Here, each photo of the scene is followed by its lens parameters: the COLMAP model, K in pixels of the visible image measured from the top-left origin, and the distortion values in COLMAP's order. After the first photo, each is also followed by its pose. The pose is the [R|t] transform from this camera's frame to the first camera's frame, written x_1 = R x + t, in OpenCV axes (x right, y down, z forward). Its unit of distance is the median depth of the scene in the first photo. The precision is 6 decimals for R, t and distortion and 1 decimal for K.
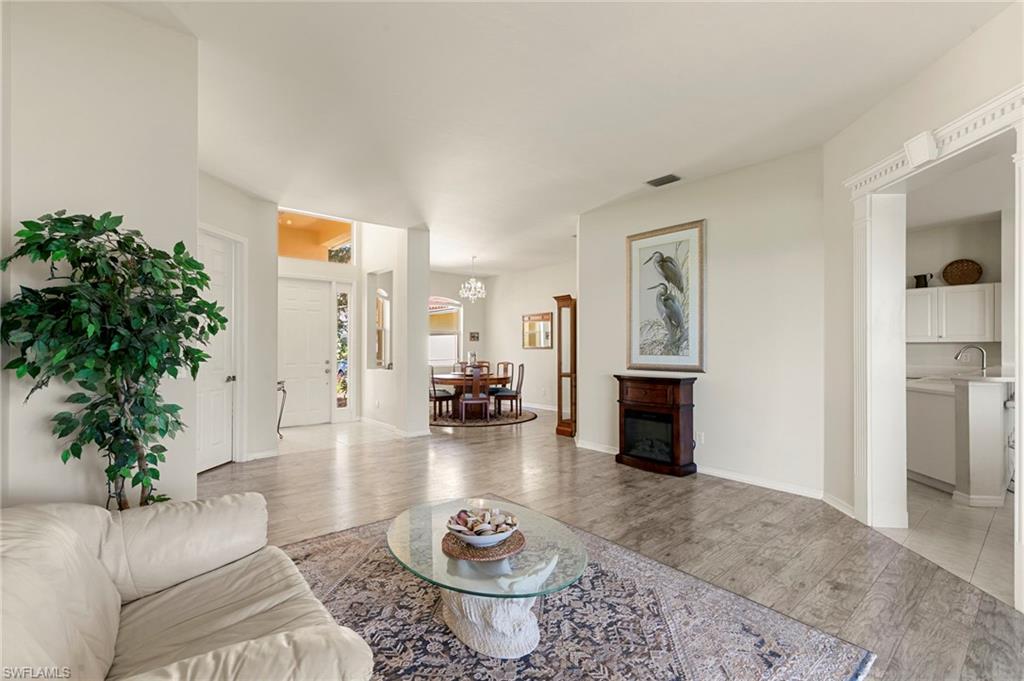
lens RADIAL K [[456.0, 0, 511.3], [0, 456.0, 347.5], [0, 0, 1]] dist [0.001936, 0.000226]
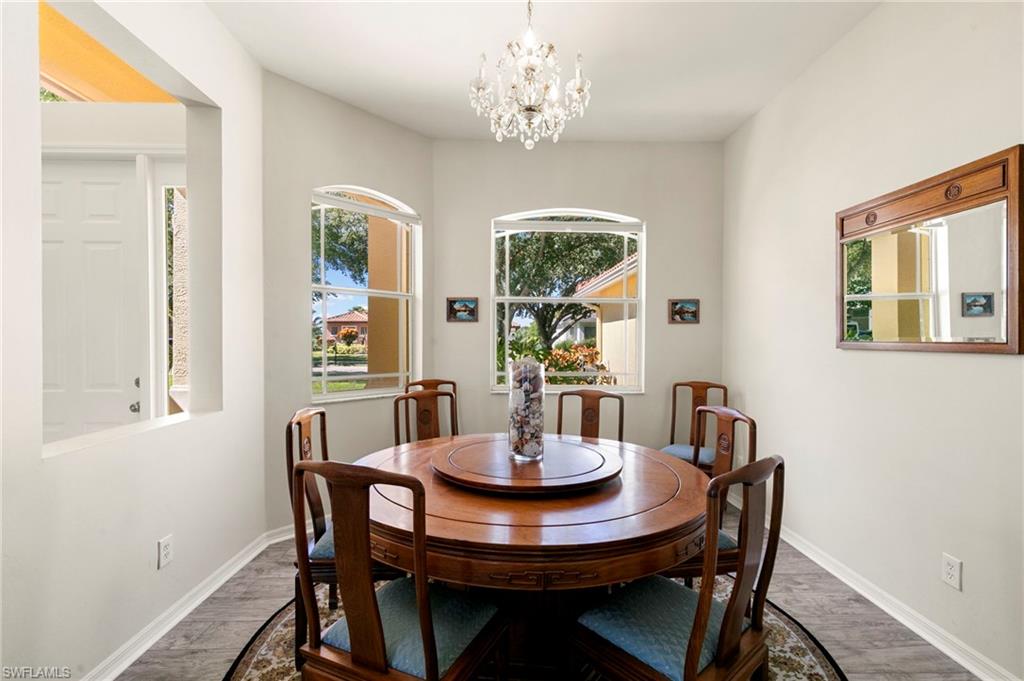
lens RADIAL K [[456.0, 0, 511.6], [0, 456.0, 340.9], [0, 0, 1]] dist [0.001936, 0.000226]
pose [[0.770066, 0.005110, -0.637944, 0.047173], [-0.001818, 0.999981, 0.005815, -0.002989], [0.637961, -0.003318, 0.770061, 0.704459]]
